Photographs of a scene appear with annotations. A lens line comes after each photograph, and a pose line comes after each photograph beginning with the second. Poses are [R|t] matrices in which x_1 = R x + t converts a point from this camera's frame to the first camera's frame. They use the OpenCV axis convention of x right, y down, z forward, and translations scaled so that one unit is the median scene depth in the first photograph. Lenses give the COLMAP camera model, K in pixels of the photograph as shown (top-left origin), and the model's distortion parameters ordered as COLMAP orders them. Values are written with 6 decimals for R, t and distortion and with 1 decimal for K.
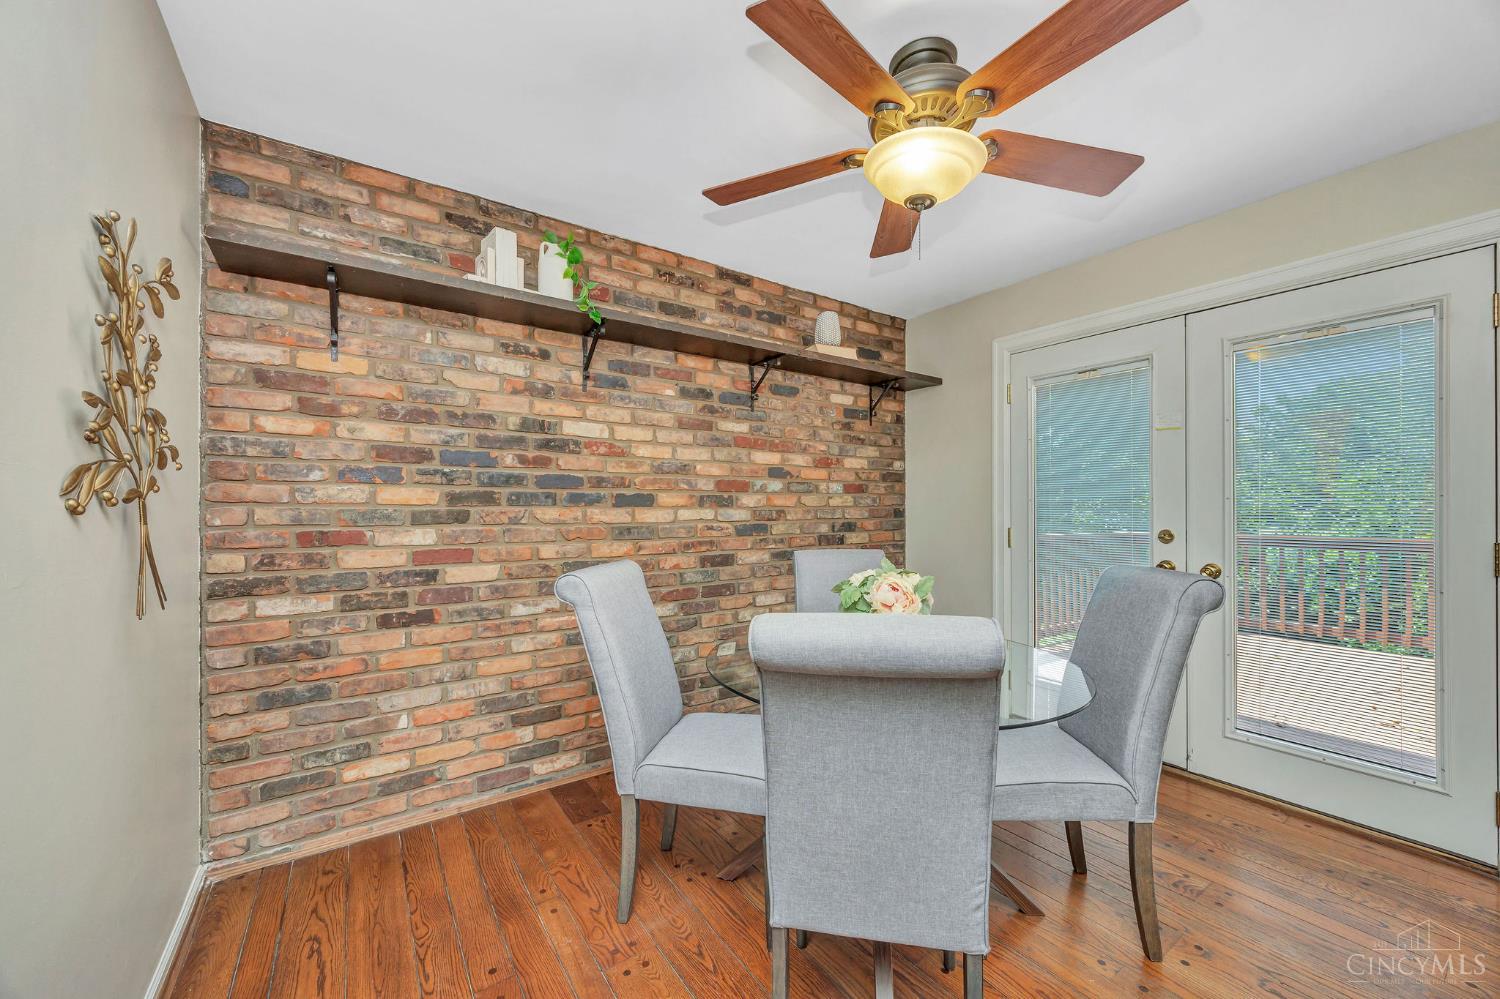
lens RADIAL K [[571.3, 0, 752.9], [0, 571.3, 507.0], [0, 0, 1]] dist [-0.001179, -0.000078]
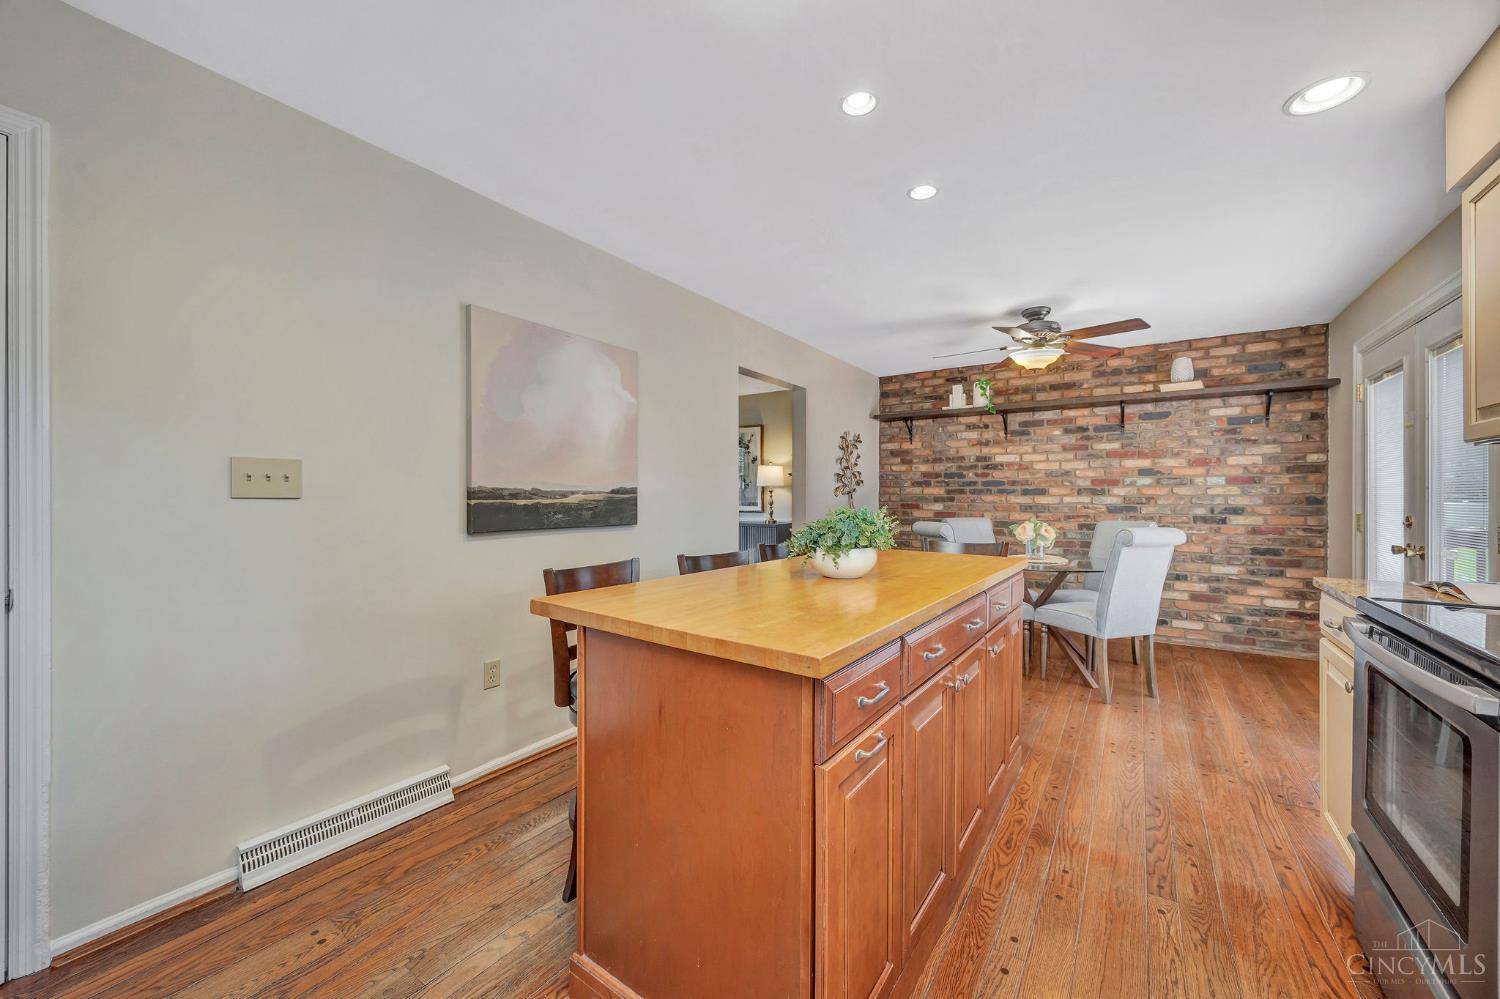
lens RADIAL K [[571.3, 0, 749.1], [0, 571.3, 498.0], [0, 0, 1]] dist [-0.001179, -0.000078]
pose [[0.343272, 0.003108, -0.939231, 1.330294], [-0.002199, 0.999994, 0.002505, 0.006567], [0.939233, 0.001206, 0.343277, -0.595639]]
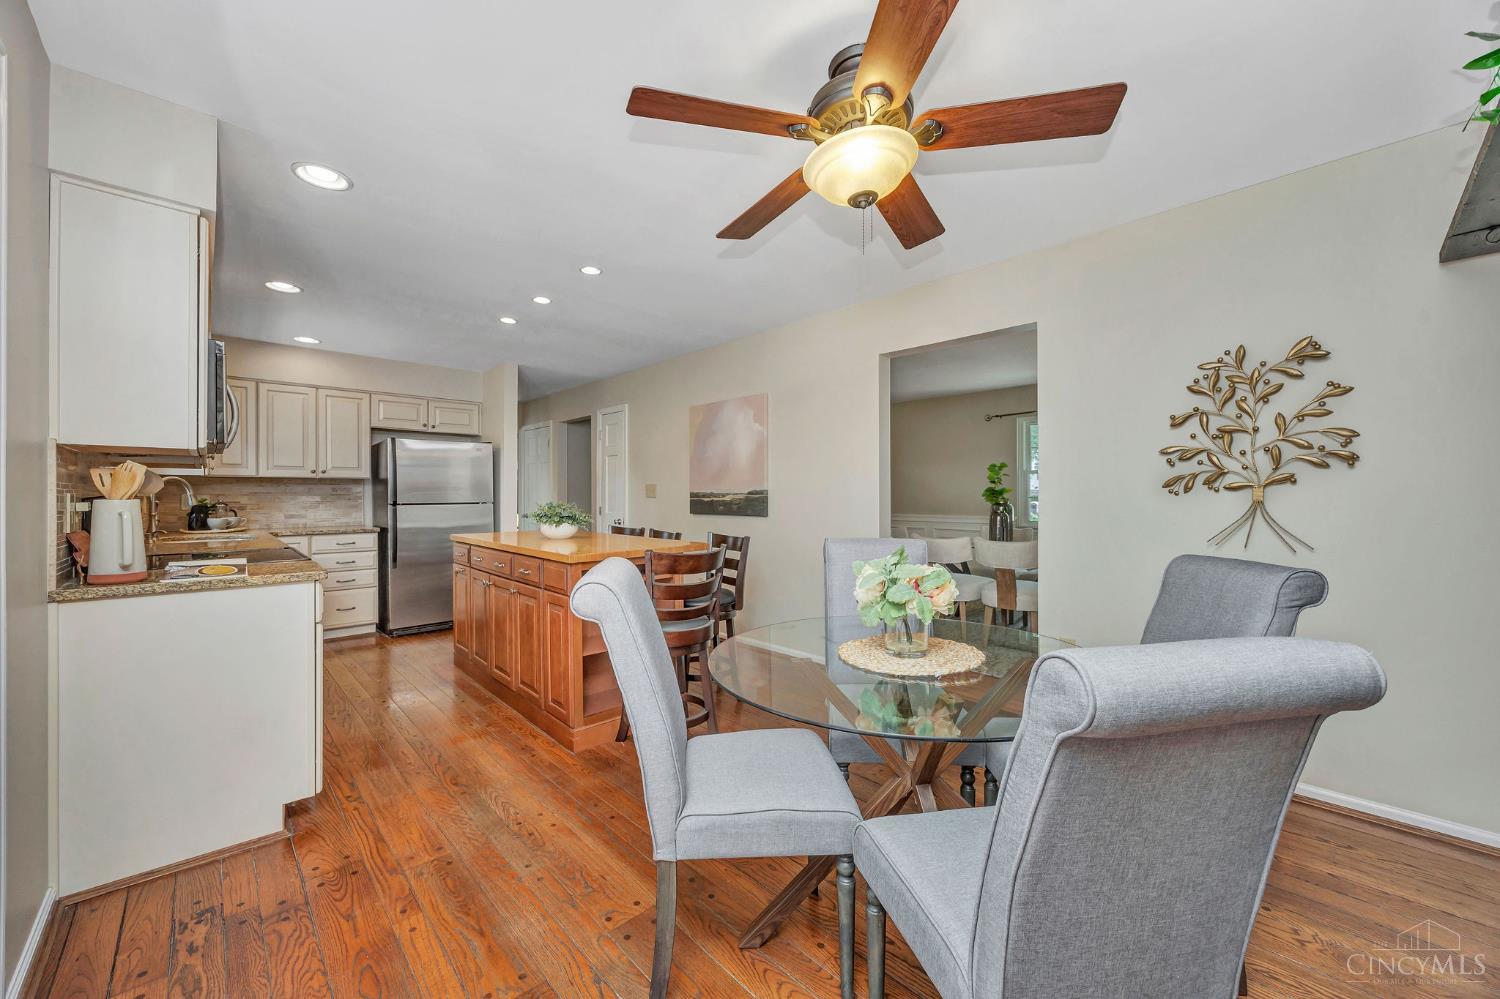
lens RADIAL K [[571.3, 0, 751.8], [0, 571.3, 497.5], [0, 0, 1]] dist [-0.001179, -0.000078]
pose [[-0.990409, 0.001907, -0.138153, 0.385511], [0.001654, 0.999997, 0.001946, 0.007785], [0.138157, 0.001699, -0.990409, 1.263650]]
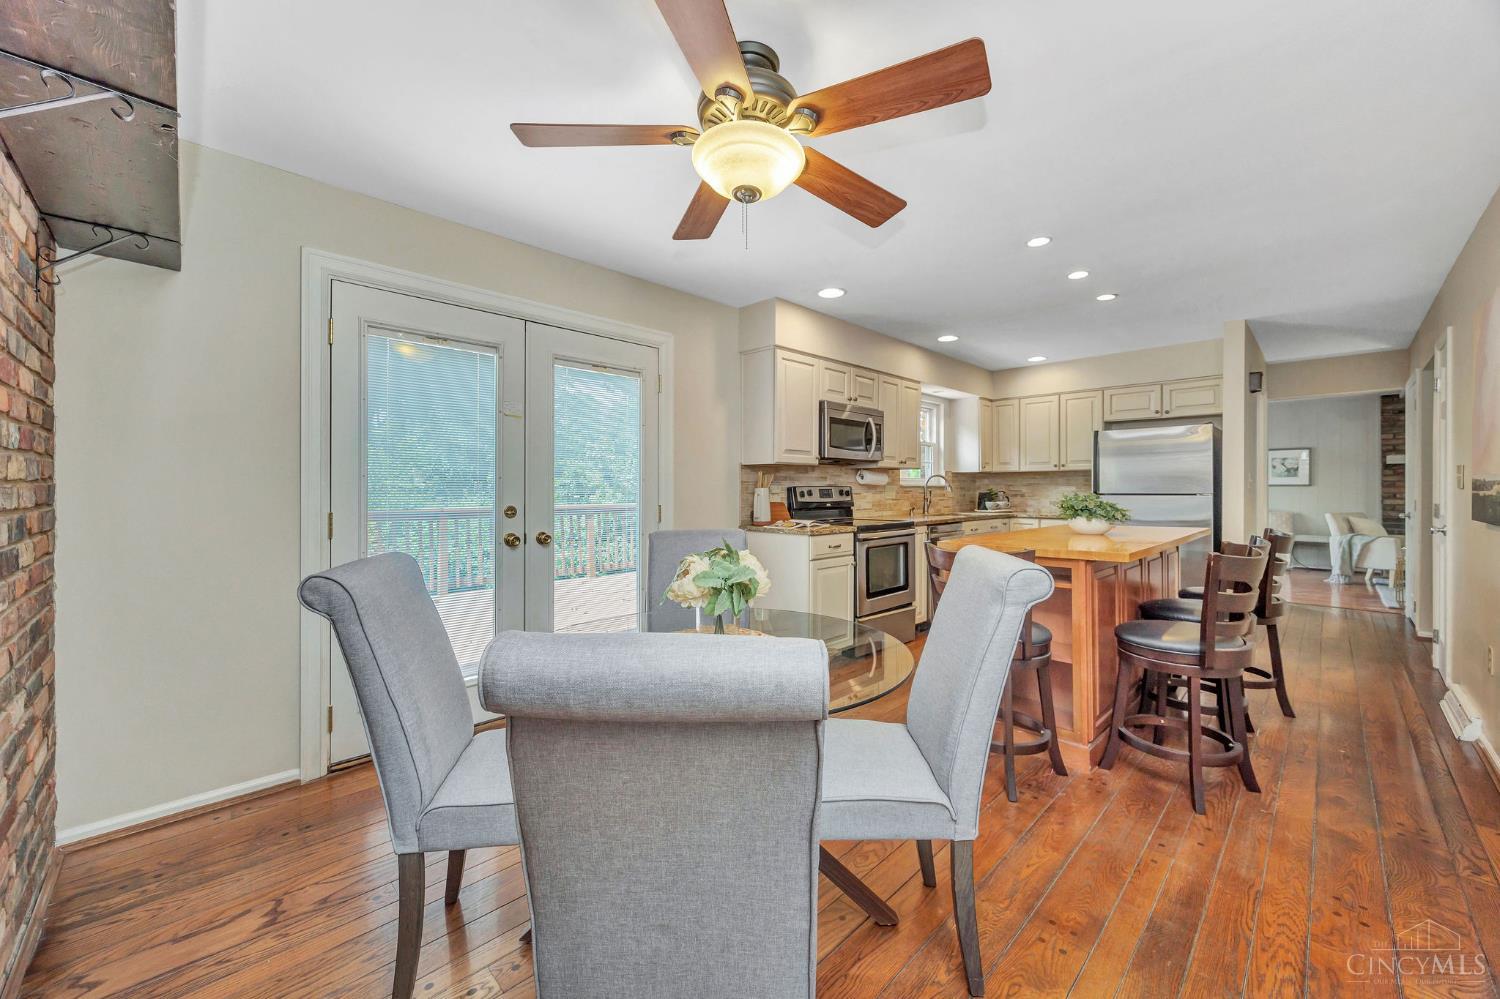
lens RADIAL K [[571.3, 0, 746.3], [0, 571.3, 487.2], [0, 0, 1]] dist [-0.001179, -0.000078]
pose [[-0.149394, -0.002210, 0.988775, -0.479670], [-0.000836, 0.999997, 0.002108, 0.003865], [-0.988777, -0.000511, -0.149395, 0.732601]]
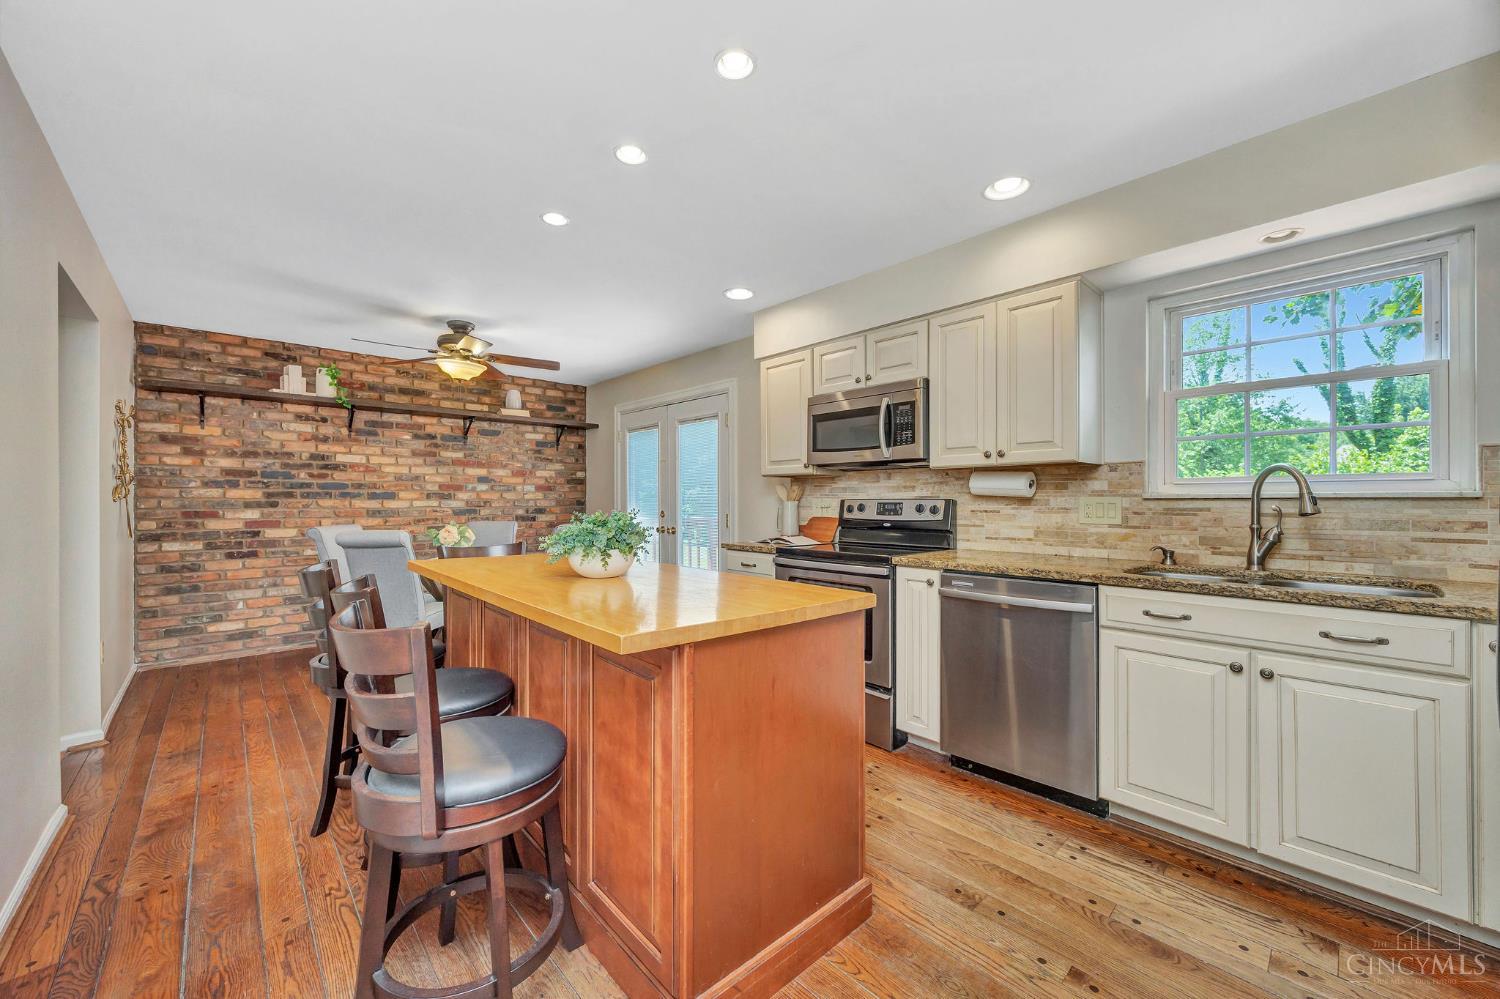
lens RADIAL K [[571.3, 0, 750.4], [0, 571.3, 499.7], [0, 0, 1]] dist [-0.001179, -0.000078]
pose [[0.991302, -0.002270, 0.131590, 0.763555], [0.002514, 0.999995, -0.001689, 0.007355], [-0.131585, 0.002005, 0.991303, -1.040168]]
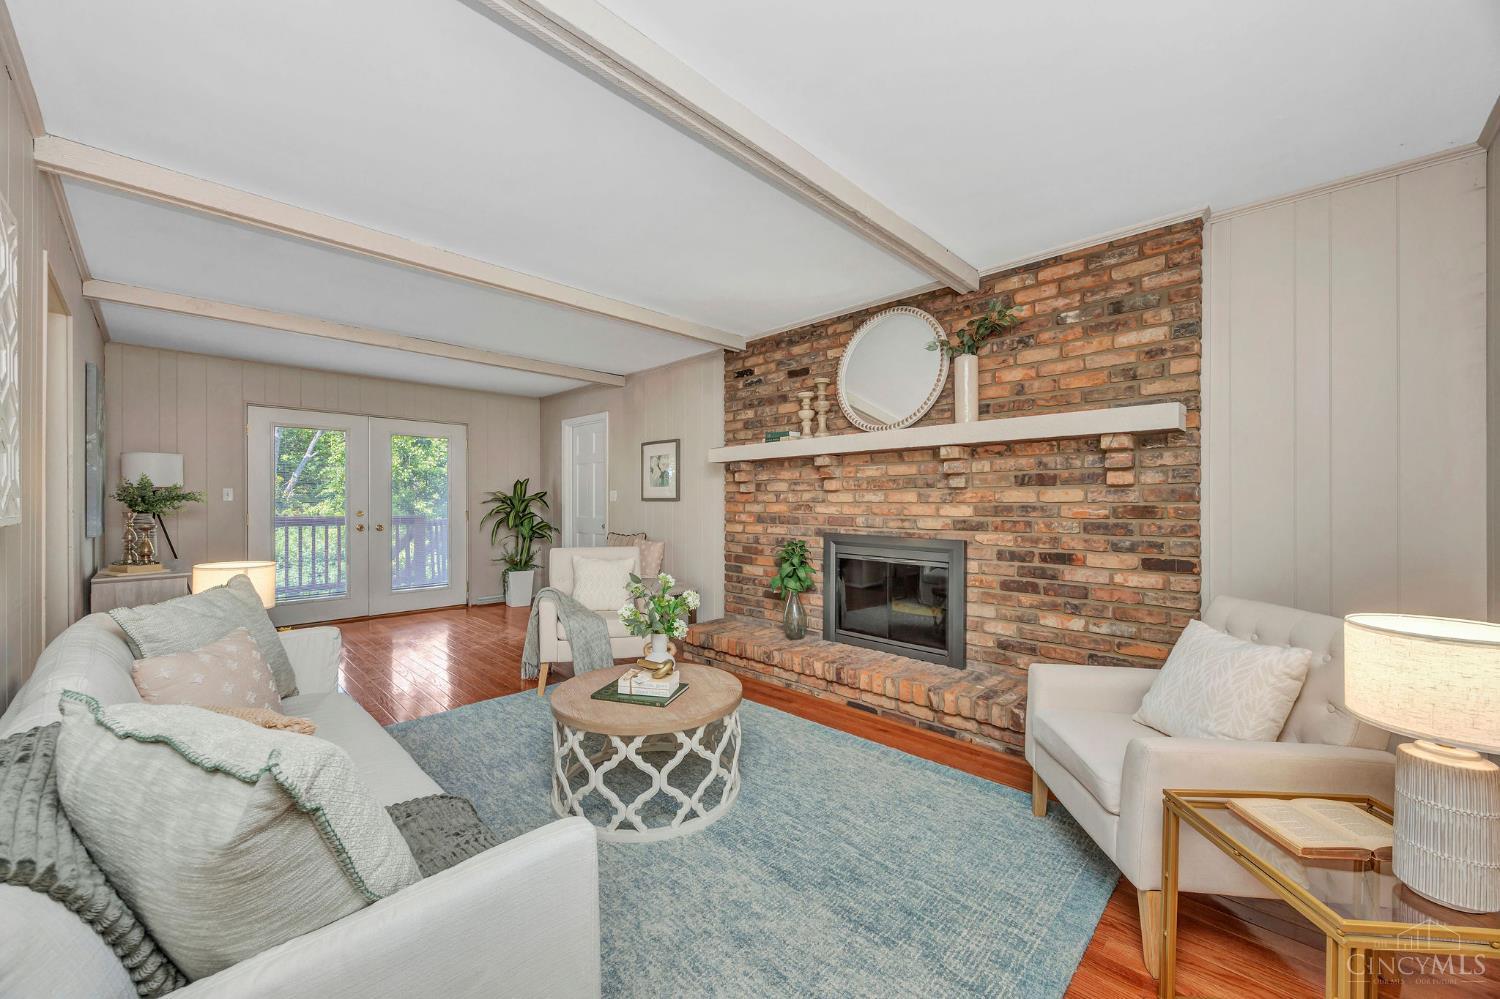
lens RADIAL K [[571.3, 0, 776.9], [0, 571.3, 505.3], [0, 0, 1]] dist [-0.001179, -0.000078]
pose [[-0.217300, -0.006478, 0.976083, 0.220834], [-0.002081, 0.999979, 0.006173, 0.003528], [-0.976103, -0.000690, -0.217309, -2.806249]]
